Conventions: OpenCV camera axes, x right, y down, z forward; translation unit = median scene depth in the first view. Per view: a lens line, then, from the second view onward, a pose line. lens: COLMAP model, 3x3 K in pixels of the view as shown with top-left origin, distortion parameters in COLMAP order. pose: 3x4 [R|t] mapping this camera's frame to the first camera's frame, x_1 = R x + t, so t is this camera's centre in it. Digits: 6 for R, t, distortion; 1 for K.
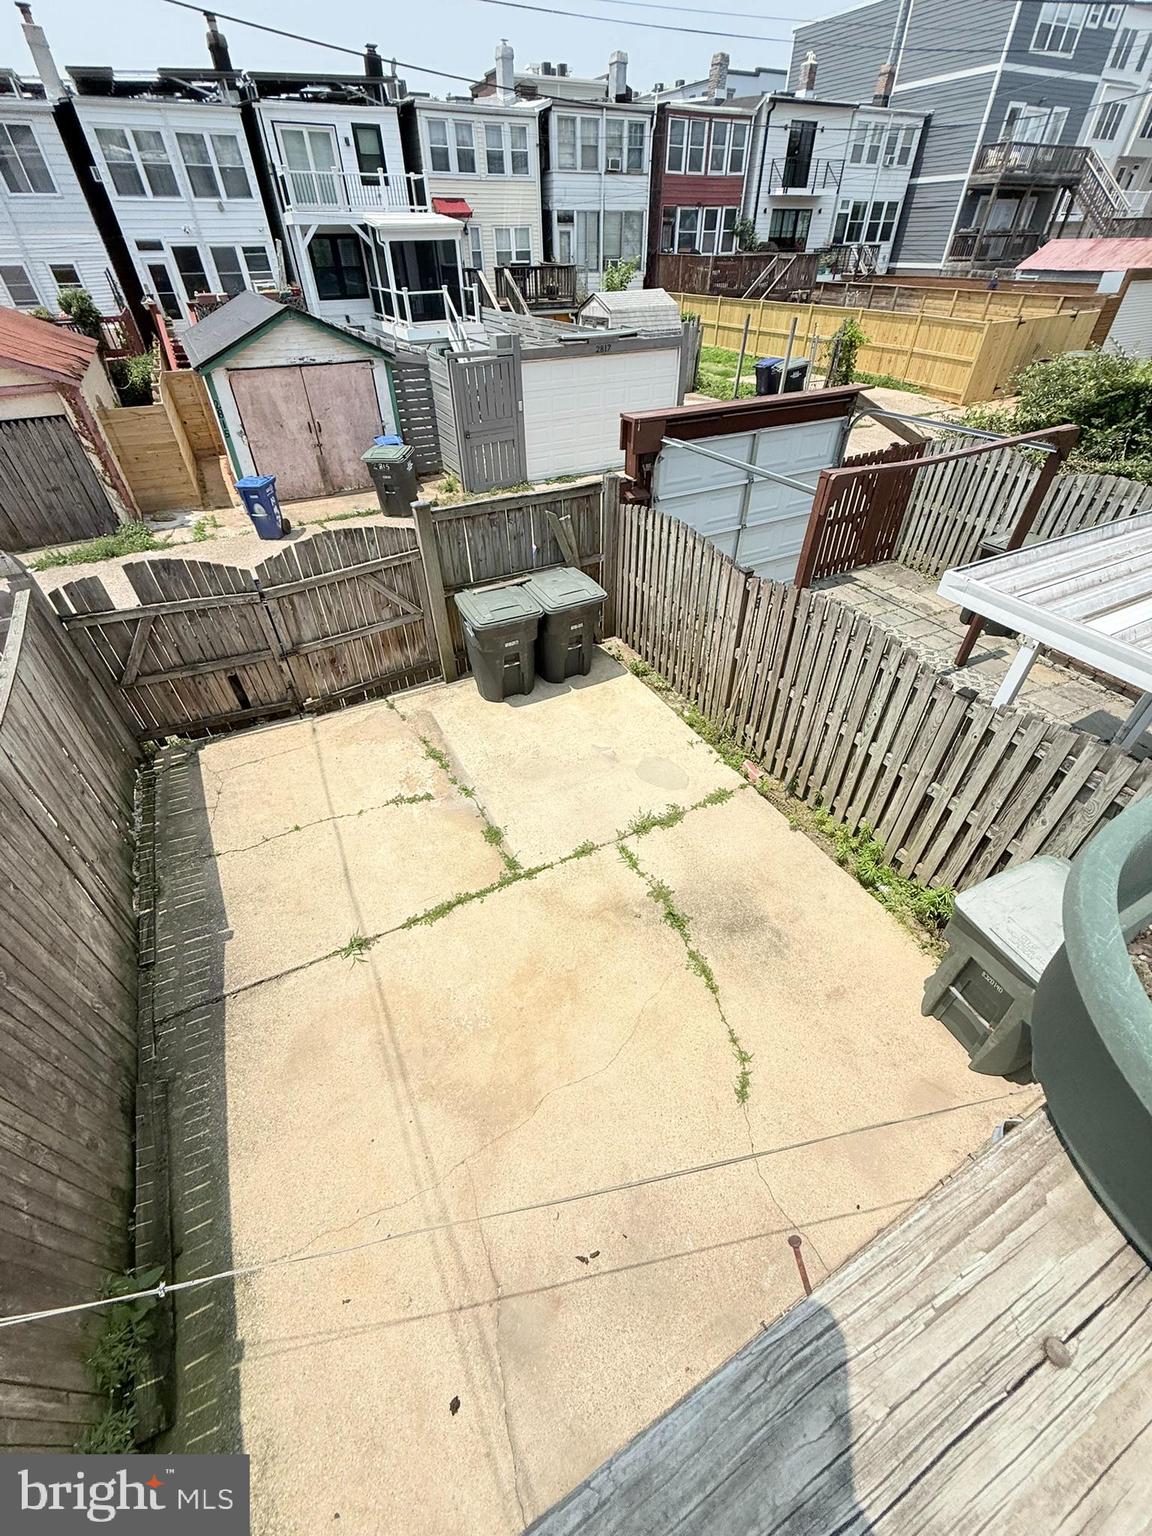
lens RADIAL K [[615.0, 0, 575.1], [0, 615.0, 768.7], [0, 0, 1]] dist [-0.001013, -0.000212]
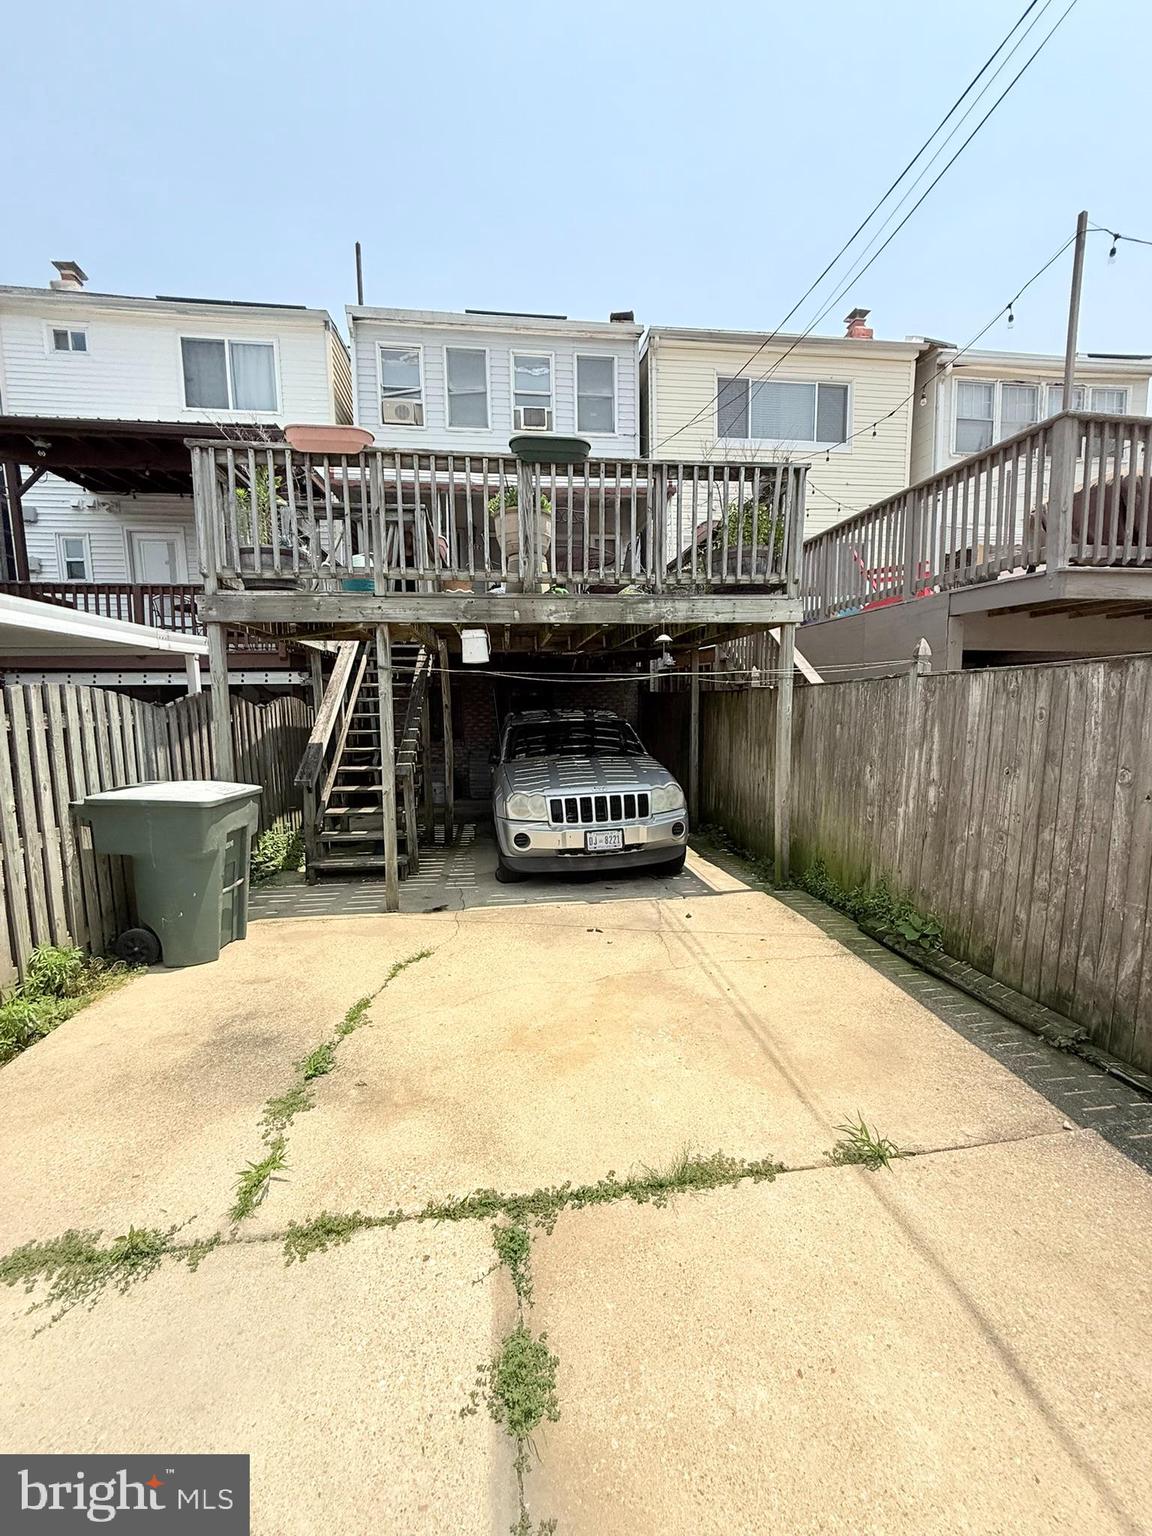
lens RADIAL K [[615.0, 0, 576.2], [0, 615.0, 770.9], [0, 0, 1]] dist [-0.001013, -0.000212]
pose [[-0.939561, -0.012462, 0.342153, -0.307978], [0.242123, 0.682386, 0.689729, -0.340659], [-0.242076, 0.730886, -0.638126, 1.187388]]
